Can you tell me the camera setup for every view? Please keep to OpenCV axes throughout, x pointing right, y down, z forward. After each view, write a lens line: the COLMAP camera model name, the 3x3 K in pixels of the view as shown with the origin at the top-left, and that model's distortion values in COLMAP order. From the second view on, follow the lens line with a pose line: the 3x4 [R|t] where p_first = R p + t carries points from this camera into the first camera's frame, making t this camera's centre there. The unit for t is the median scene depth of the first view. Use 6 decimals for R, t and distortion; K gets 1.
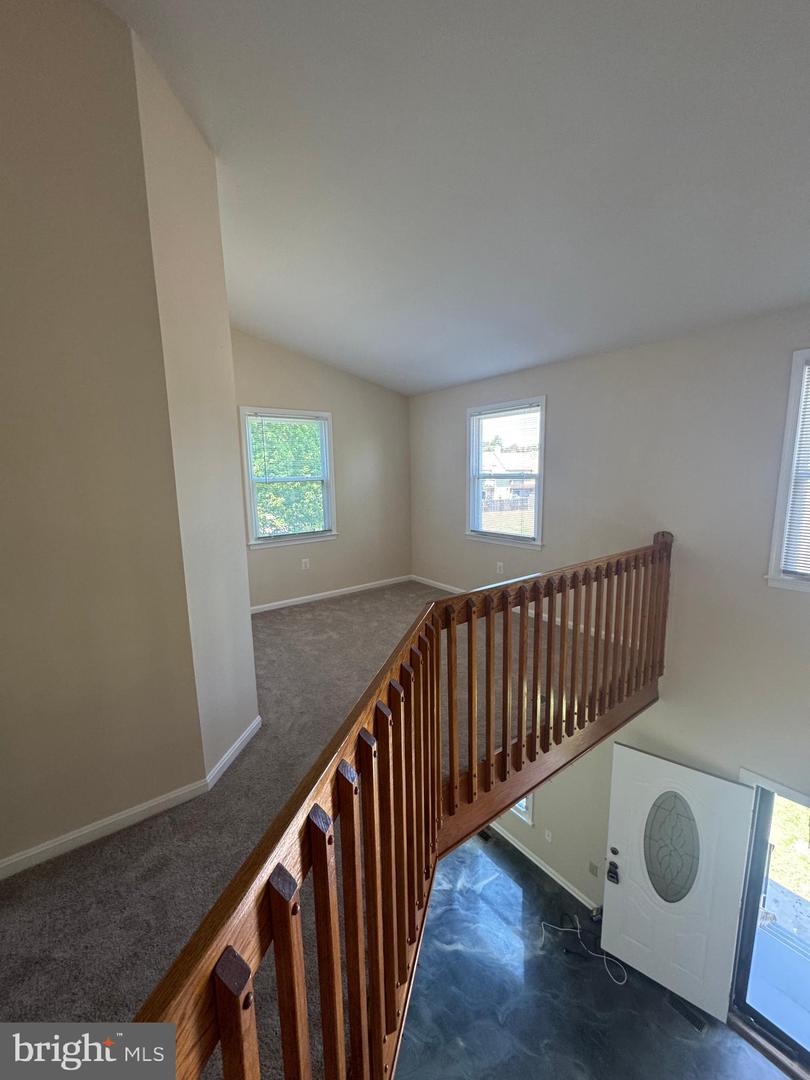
lens RADIAL K [[433.5, 0, 409.5], [0, 433.5, 540.7], [0, 0, 1]] dist [-0.001245, 0.000399]
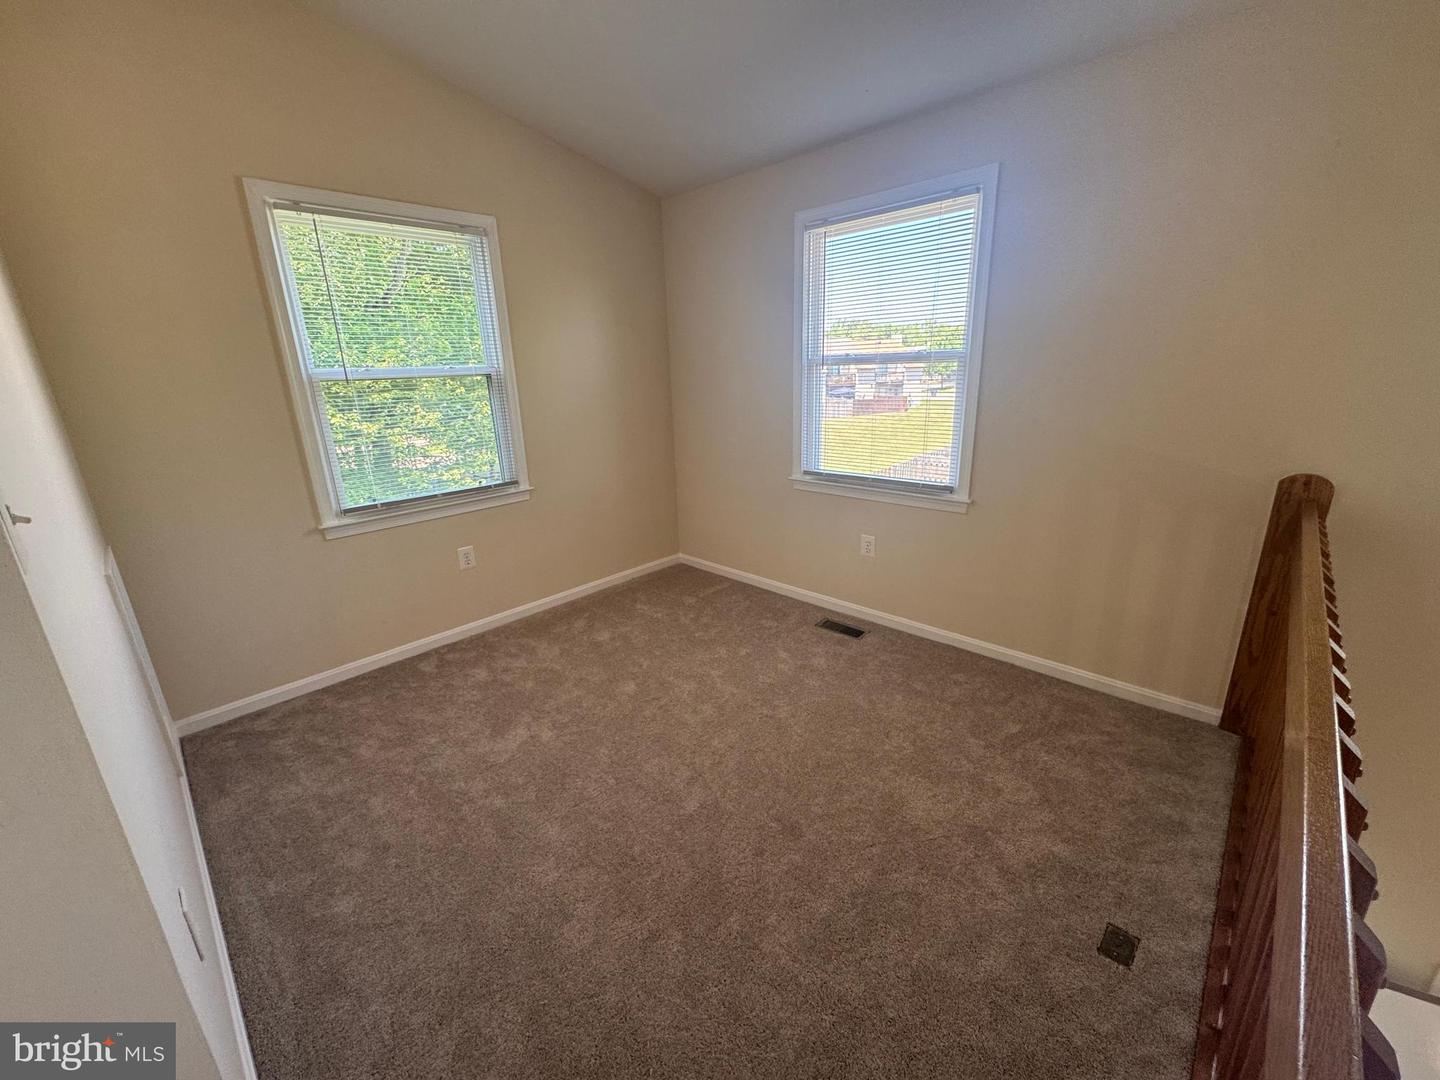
lens RADIAL K [[578.0, 0, 721.7], [0, 578.0, 538.0], [0, 0, 1]] dist [-0.001245, 0.000399]
pose [[0.988107, -0.055910, 0.143245, -0.055547], [0.037602, 0.991129, 0.127470, -0.037757], [-0.149101, -0.120568, 0.981444, 0.352344]]
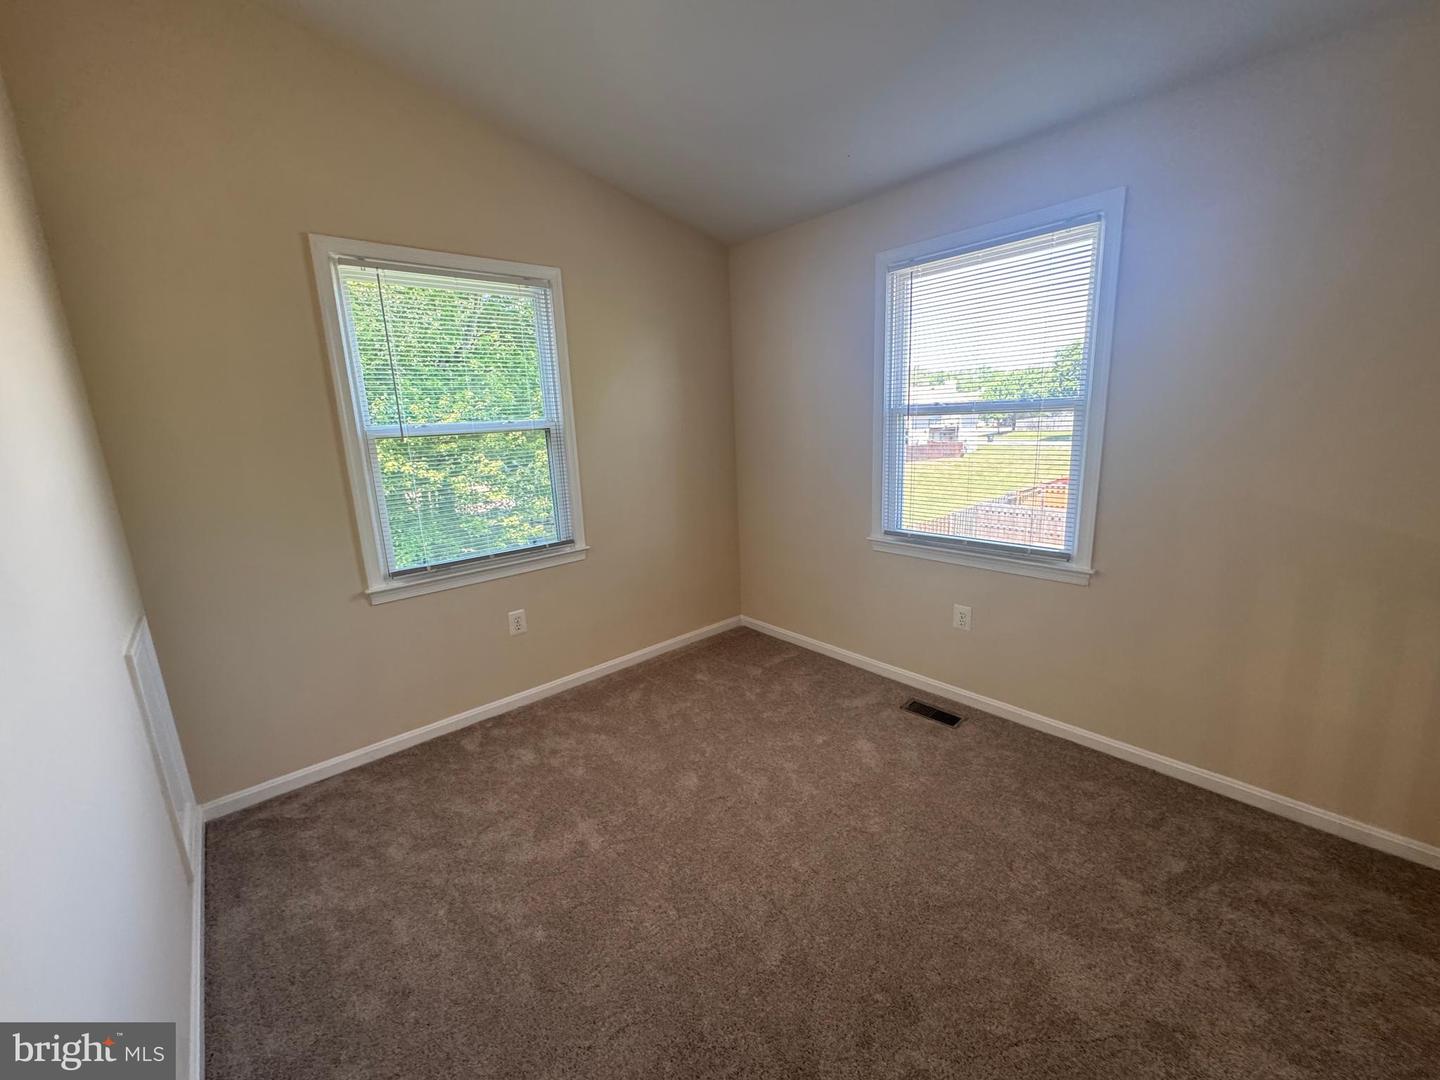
lens RADIAL K [[578.0, 0, 722.0], [0, 578.0, 537.6], [0, 0, 1]] dist [-0.001245, 0.000399]
pose [[0.997312, -0.037490, 0.062953, -0.068534], [0.034543, 0.998285, 0.047263, -0.053423], [-0.064617, -0.044962, 0.996897, 0.418164]]
